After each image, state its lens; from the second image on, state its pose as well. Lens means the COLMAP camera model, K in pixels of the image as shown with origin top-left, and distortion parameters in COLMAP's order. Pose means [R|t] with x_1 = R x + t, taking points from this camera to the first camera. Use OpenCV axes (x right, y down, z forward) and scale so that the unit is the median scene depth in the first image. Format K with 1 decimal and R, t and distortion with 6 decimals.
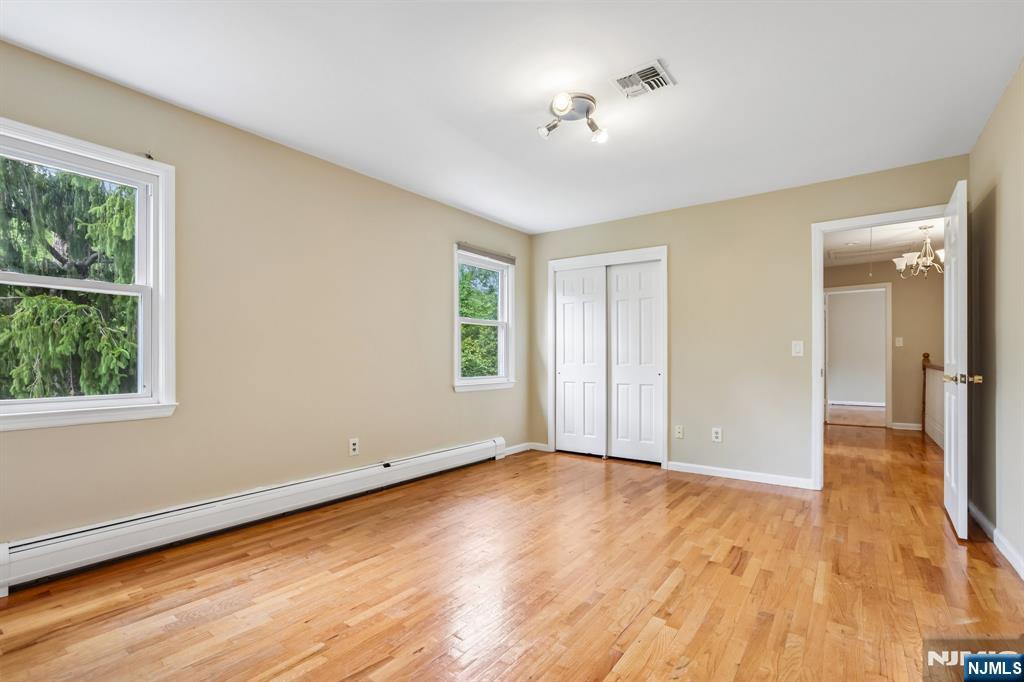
lens RADIAL K [[455.0, 0, 518.1], [0, 455.0, 354.6], [0, 0, 1]] dist [-0.012158, 0.000682]
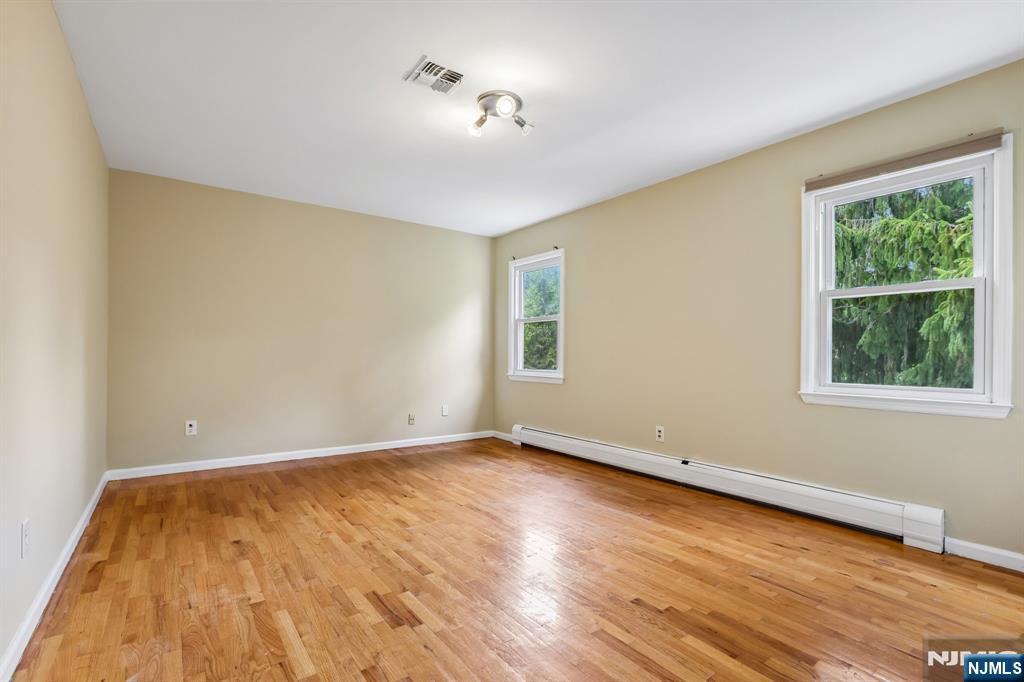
lens RADIAL K [[455.0, 0, 509.7], [0, 455.0, 348.9], [0, 0, 1]] dist [-0.012158, 0.000682]
pose [[-0.282870, -0.012969, -0.959070, 1.247744], [0.009480, 0.999822, -0.016316, 0.016837], [0.959111, -0.013707, -0.282697, 1.497794]]
